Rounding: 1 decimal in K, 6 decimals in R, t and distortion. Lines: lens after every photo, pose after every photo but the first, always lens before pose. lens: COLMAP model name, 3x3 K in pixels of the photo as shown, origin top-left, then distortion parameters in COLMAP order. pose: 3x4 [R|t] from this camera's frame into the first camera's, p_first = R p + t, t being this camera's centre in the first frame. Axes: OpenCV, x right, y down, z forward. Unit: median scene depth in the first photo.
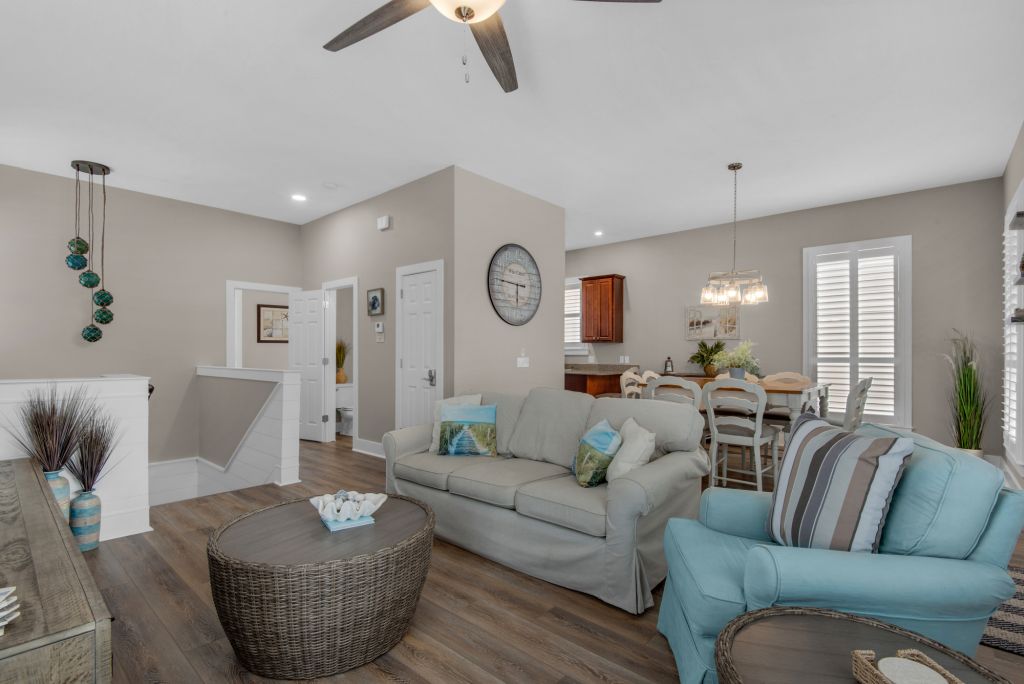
lens RADIAL K [[489.8, 0, 508.6], [0, 489.8, 343.9], [0, 0, 1]] dist [-0.001992, -0.005527]
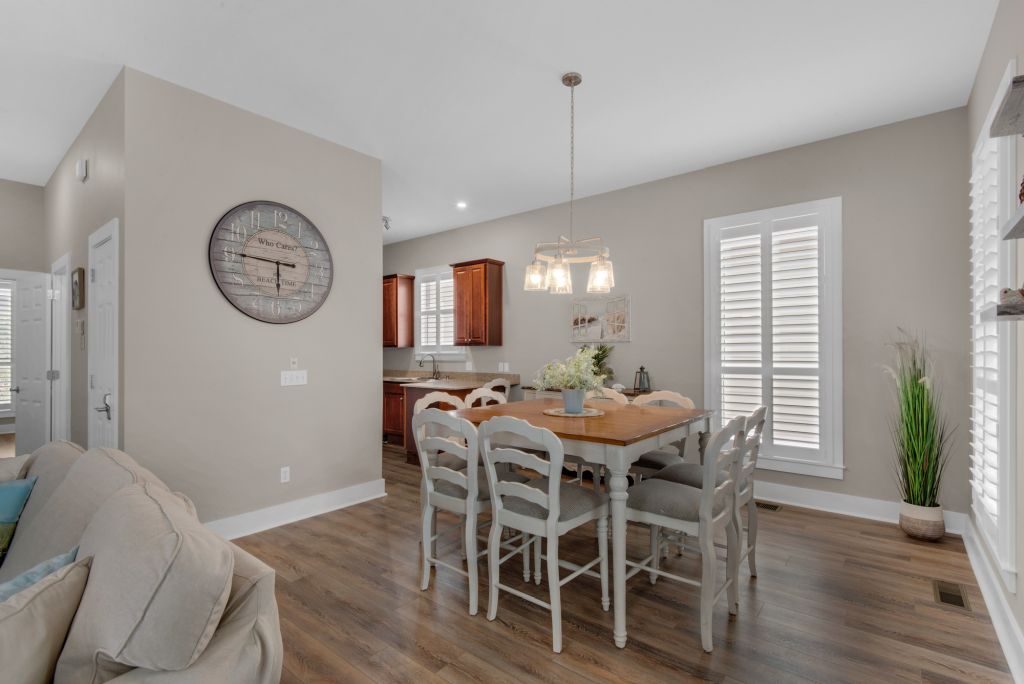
lens RADIAL K [[474.3, 0, 520.3], [0, 474.3, 341.8], [0, 0, 1]] dist [0.013405, -0.009832]
pose [[0.998574, -0.001626, 0.053364, 0.311269], [0.001746, 0.999996, -0.002205, -0.009958], [-0.053361, 0.002295, 0.998573, 0.322282]]
